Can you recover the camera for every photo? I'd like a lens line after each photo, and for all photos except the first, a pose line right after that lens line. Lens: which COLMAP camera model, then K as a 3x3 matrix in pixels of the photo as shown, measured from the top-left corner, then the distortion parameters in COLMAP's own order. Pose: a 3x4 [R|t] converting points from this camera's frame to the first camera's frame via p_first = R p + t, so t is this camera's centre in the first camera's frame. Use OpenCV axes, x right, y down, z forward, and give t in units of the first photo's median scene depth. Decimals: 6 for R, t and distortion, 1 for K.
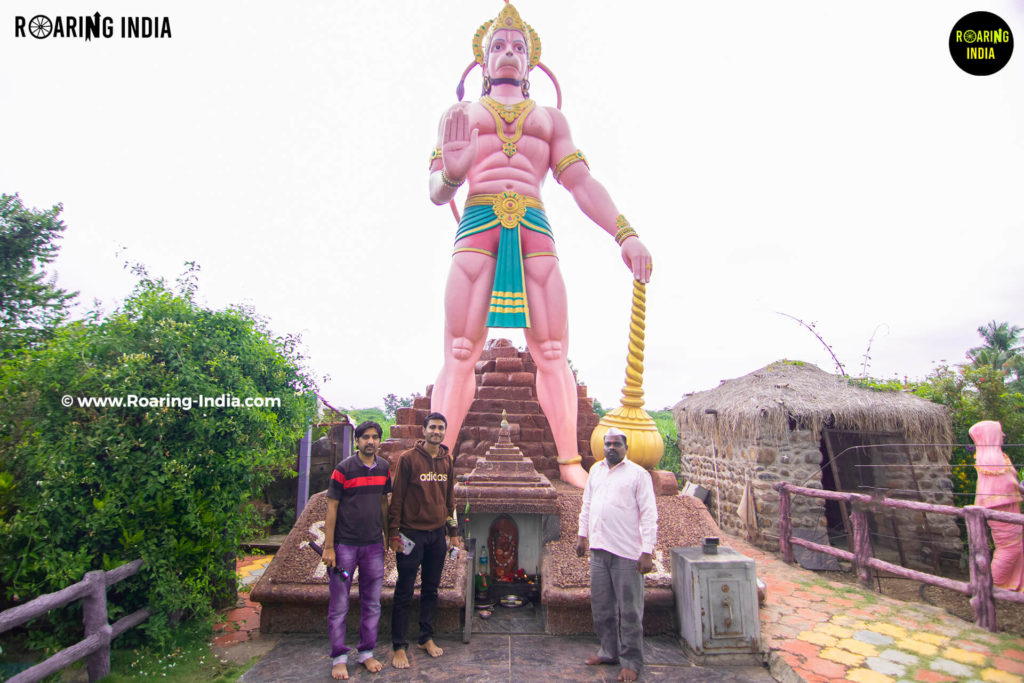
lens RADIAL K [[524.7, 0, 502.1], [0, 524.7, 338.3], [0, 0, 1]] dist [-0.010395, -0.007370]
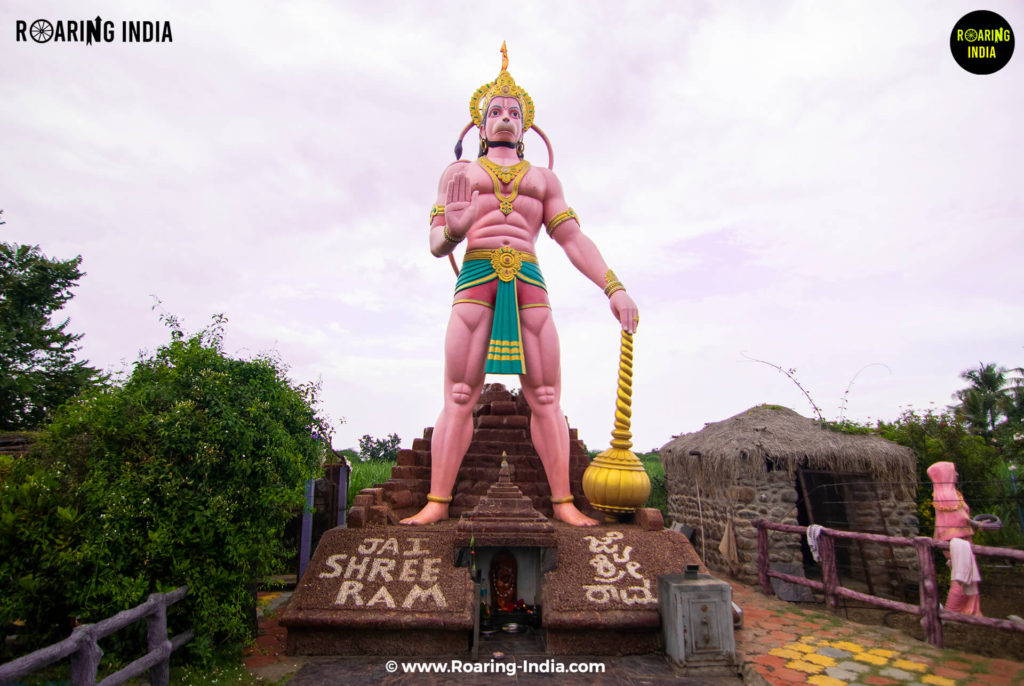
lens RADIAL K [[548.4, 0, 496.5], [0, 548.4, 353.5], [0, 0, 1]] dist [-0.007729, -0.009482]
pose [[0.999690, 0.004815, 0.024435, -0.034052], [-0.003775, 0.999094, -0.042399, -0.015118], [-0.024617, 0.042293, 0.998802, -0.119241]]
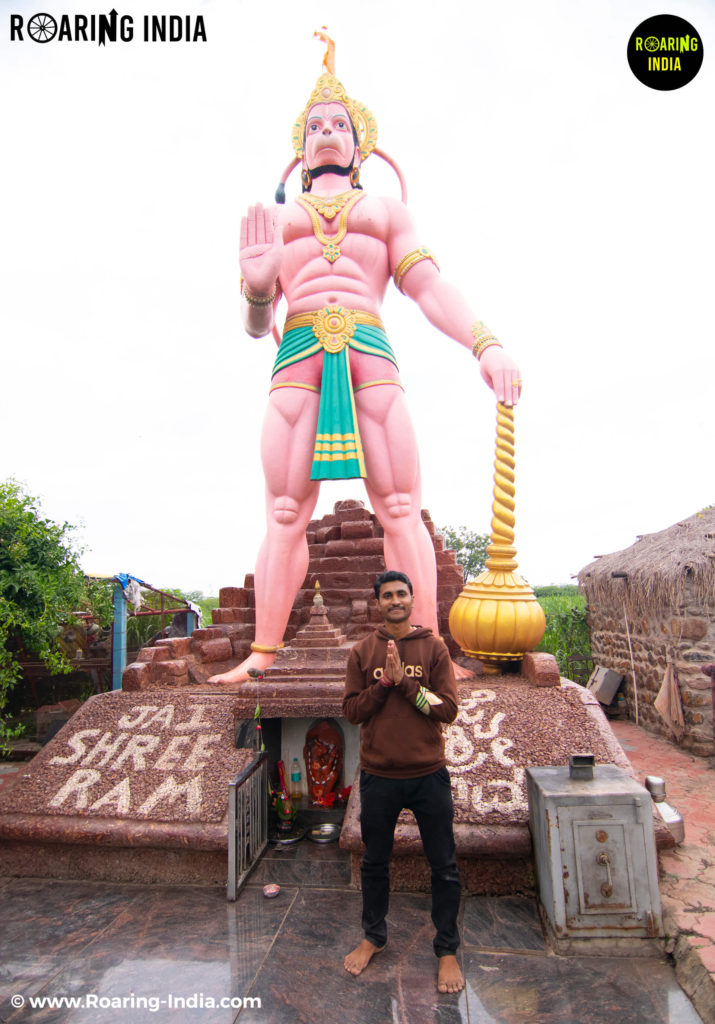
lens RADIAL K [[548.1, 0, 353.9], [0, 548.1, 545.0], [0, 0, 1]] dist [-0.013319, -0.005433]
pose [[0.990815, -0.055423, -0.123349, 0.131915], [0.060913, 0.997293, 0.041186, 0.045940], [0.120732, -0.048321, 0.991508, 0.185527]]
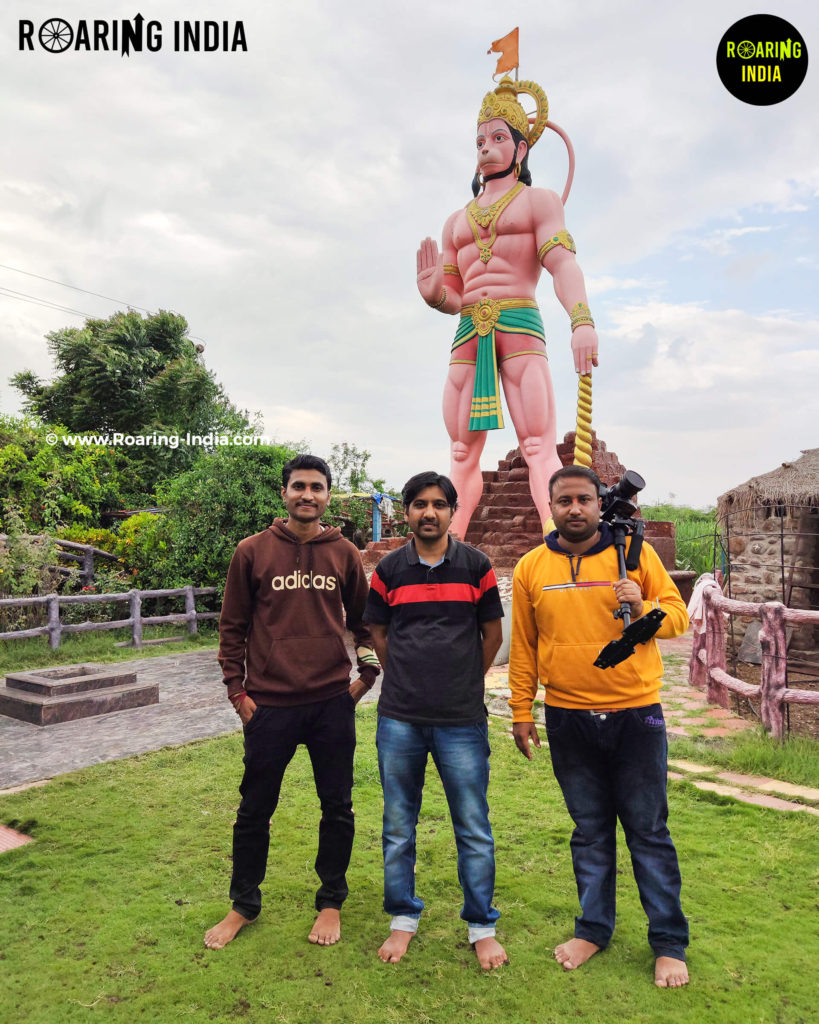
lens RADIAL K [[806.2, 0, 389.7], [0, 806.2, 531.8], [0, 0, 1]] dist [0.077388, -0.106923]
pose [[0.758543, -0.005814, -0.651597, 0.979637], [0.109414, 0.986900, 0.118566, -0.032816], [0.642371, -0.161231, 0.749242, -0.448760]]
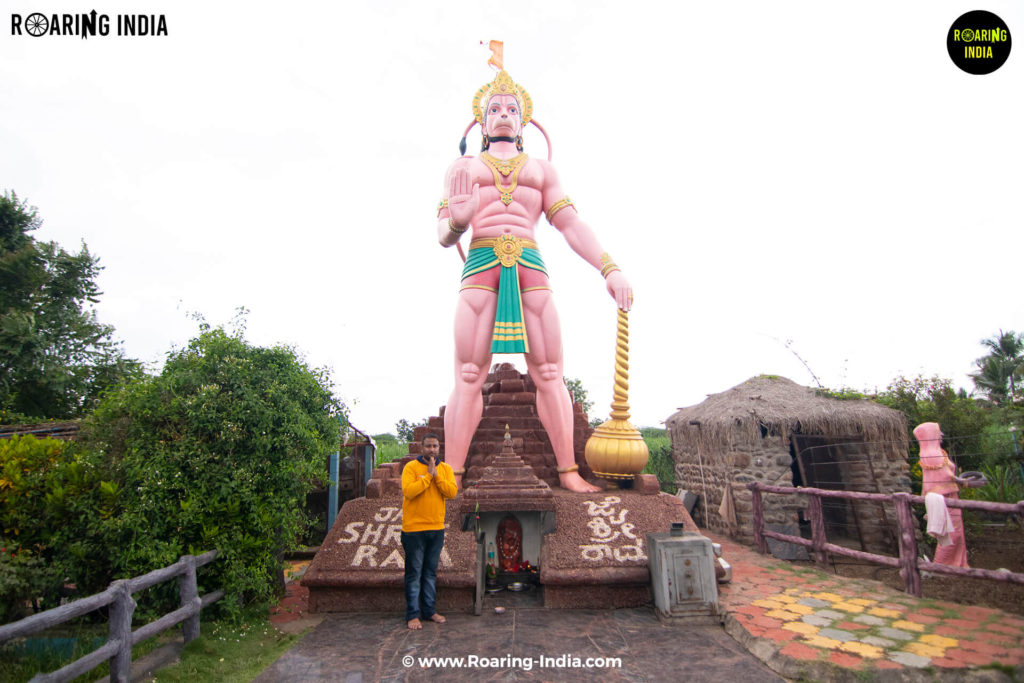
lens RADIAL K [[524.7, 0, 503.0], [0, 524.7, 337.9], [0, 0, 1]] dist [-0.010395, -0.007370]
pose [[0.999412, -0.030223, -0.016164, 0.016636], [0.029490, 0.998605, -0.043790, -0.004509], [0.017465, 0.043288, 0.998910, -0.148903]]
